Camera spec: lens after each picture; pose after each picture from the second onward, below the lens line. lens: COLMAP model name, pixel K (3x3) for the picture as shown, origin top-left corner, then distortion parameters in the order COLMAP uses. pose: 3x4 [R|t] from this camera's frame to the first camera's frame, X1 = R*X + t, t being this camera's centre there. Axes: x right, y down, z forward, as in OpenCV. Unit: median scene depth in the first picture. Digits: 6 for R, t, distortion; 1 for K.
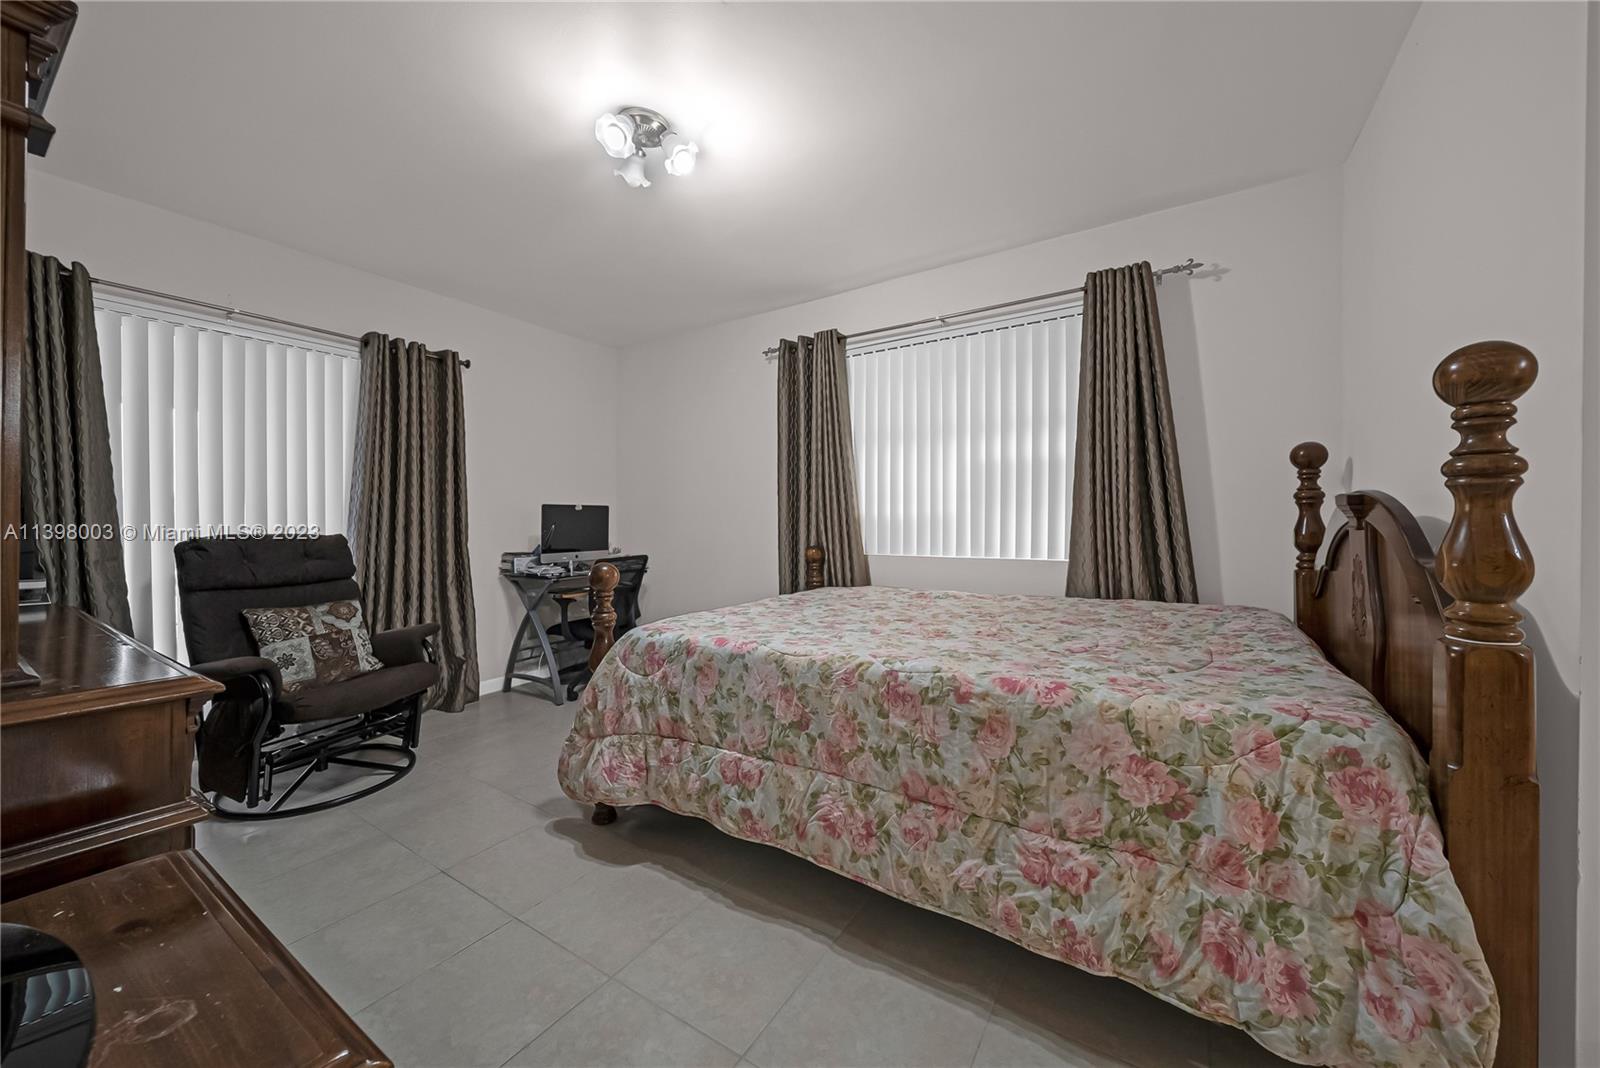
lens RADIAL K [[564.8, 0, 791.1], [0, 564.8, 521.2], [0, 0, 1]] dist [0.001845, -0.002083]
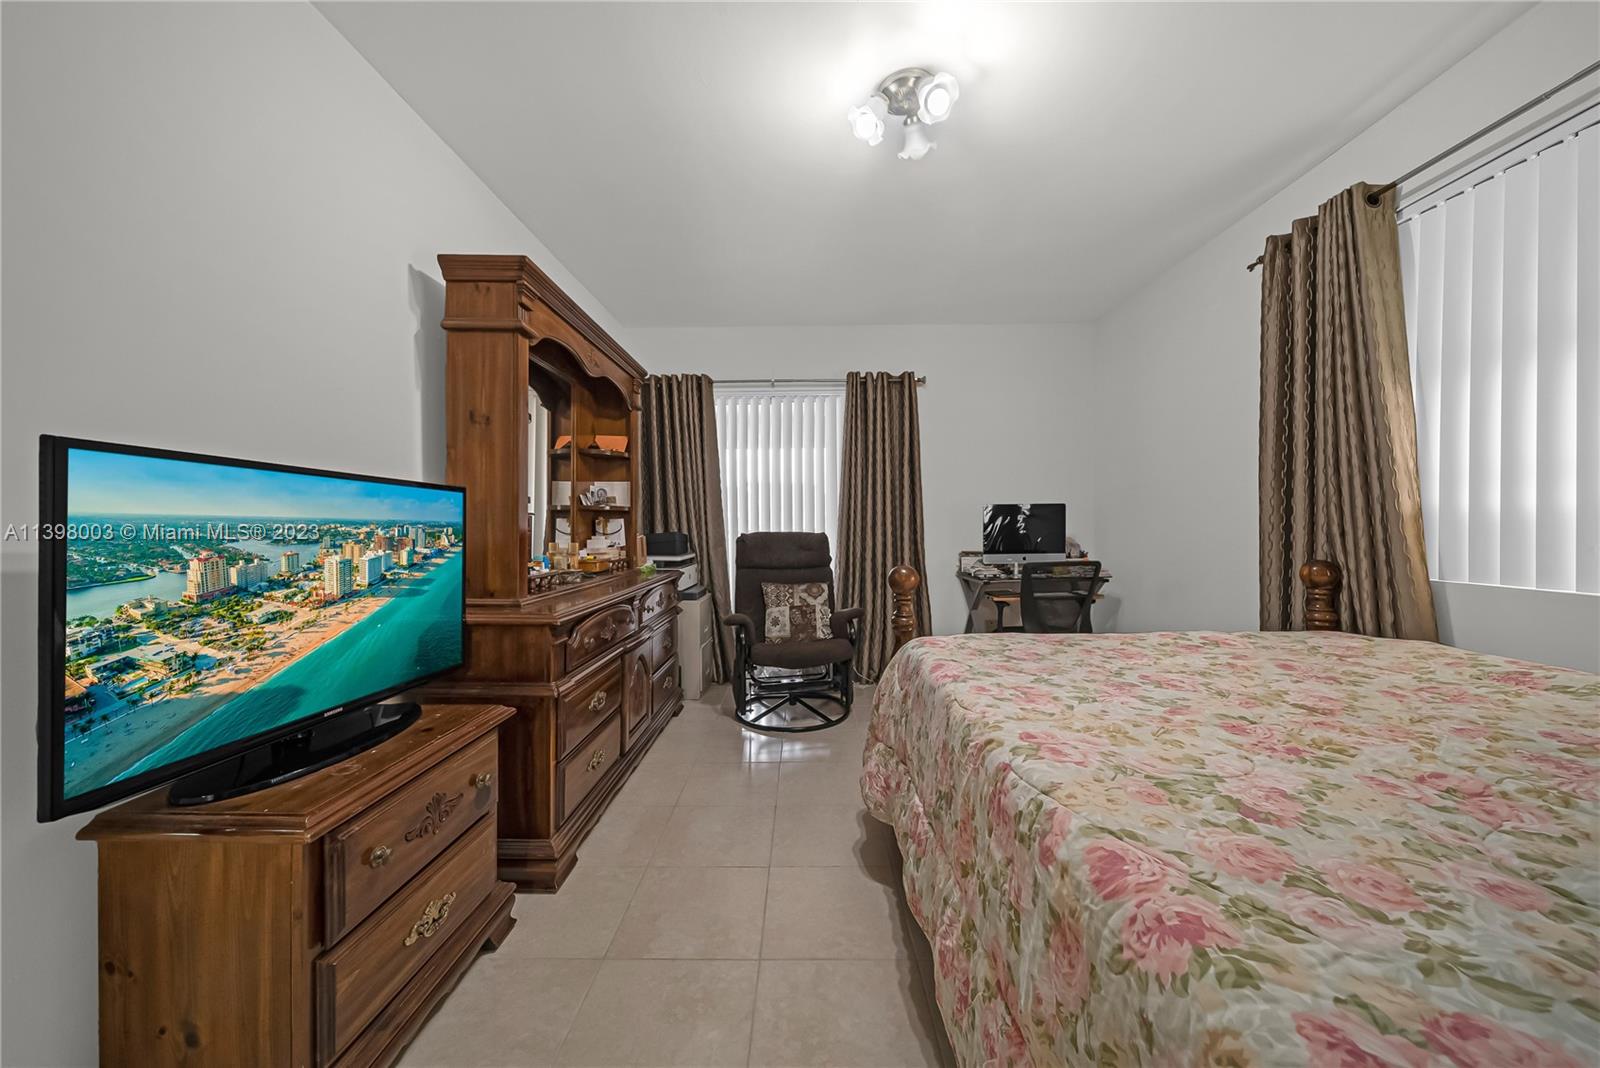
lens RADIAL K [[564.8, 0, 802.5], [0, 564.8, 529.2], [0, 0, 1]] dist [0.001845, -0.002083]
pose [[0.546627, 0.006027, -0.837354, 0.319364], [0.006642, 0.999911, 0.011533, -0.000329], [0.837350, -0.011866, 0.546539, 0.269819]]
